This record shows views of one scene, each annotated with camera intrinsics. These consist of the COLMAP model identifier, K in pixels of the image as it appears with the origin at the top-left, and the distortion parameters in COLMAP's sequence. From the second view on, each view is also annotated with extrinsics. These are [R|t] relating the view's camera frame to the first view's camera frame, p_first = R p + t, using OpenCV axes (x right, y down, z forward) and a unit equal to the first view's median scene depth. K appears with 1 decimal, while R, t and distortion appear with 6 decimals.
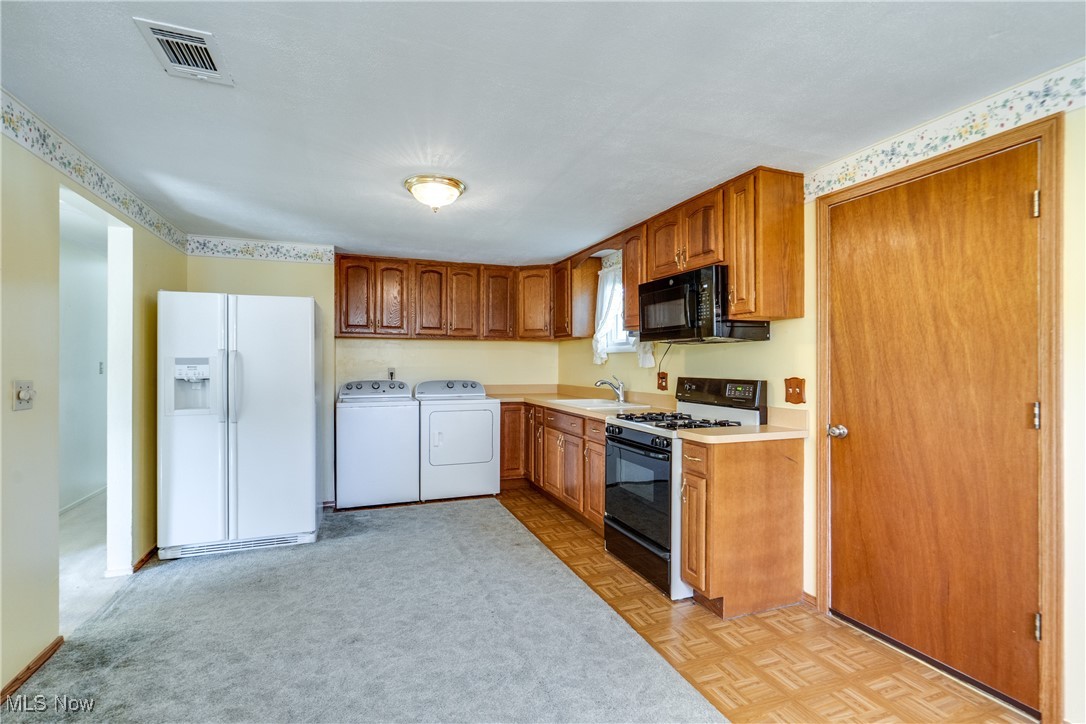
lens RADIAL K [[508.1, 0, 549.9], [0, 508.1, 363.4], [0, 0, 1]] dist [-0.003010, 0.001592]
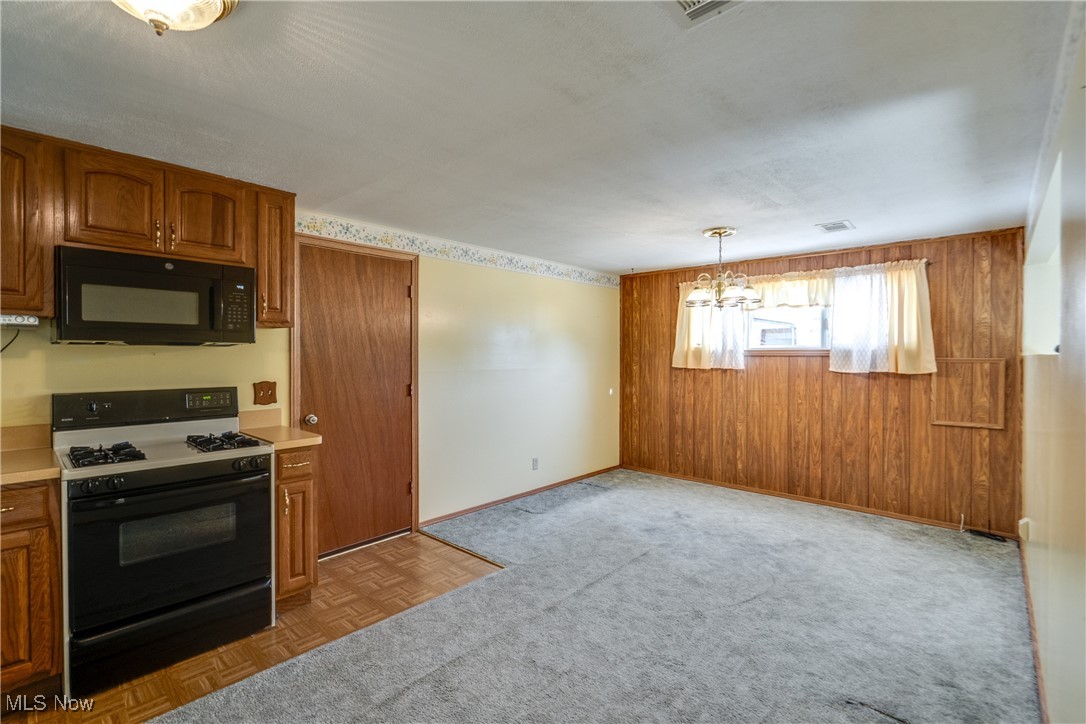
lens RADIAL K [[474.1, 0, 569.9], [0, 474.1, 359.6], [0, 0, 1]] dist [-0.000945, 0.000136]
pose [[-0.472312, -0.007329, 0.881401, -0.724376], [0.001541, 0.999957, 0.009140, -0.027281], [-0.881430, 0.005675, -0.472281, 0.867567]]
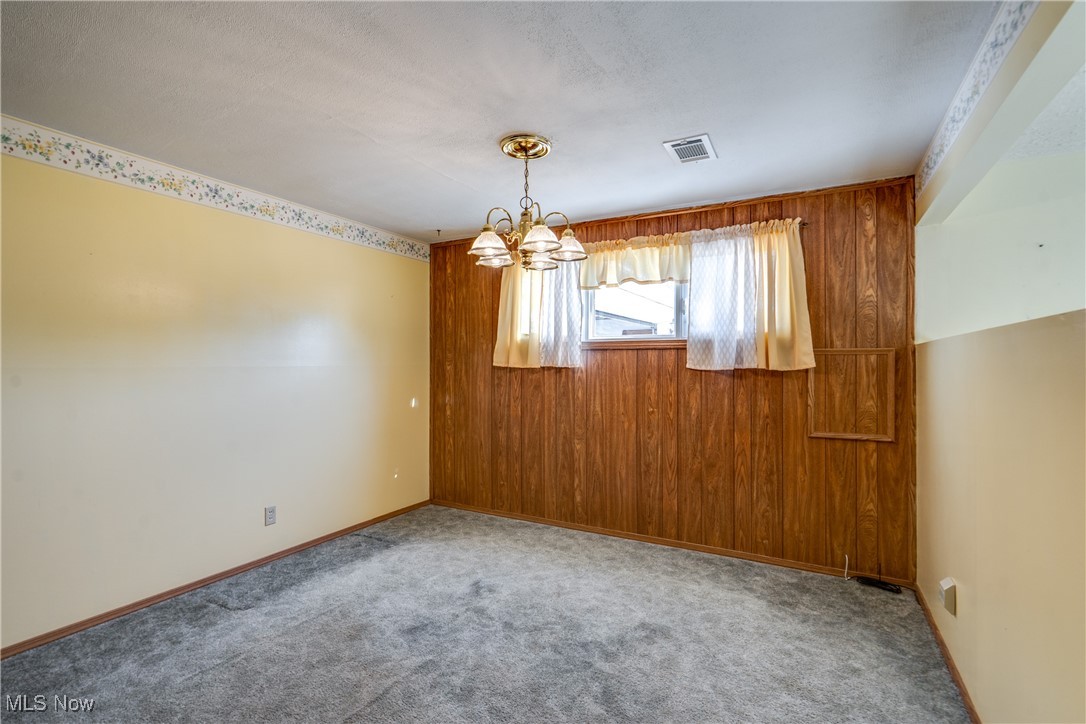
lens RADIAL K [[503.4, 0, 553.8], [0, 503.4, 354.9], [0, 0, 1]] dist [-0.009905, 0.000477]
pose [[-0.666928, 0.009657, 0.745060, -0.456281], [0.001035, 0.999927, -0.012034, 0.007764], [-0.745121, -0.007255, -0.666889, 0.442914]]
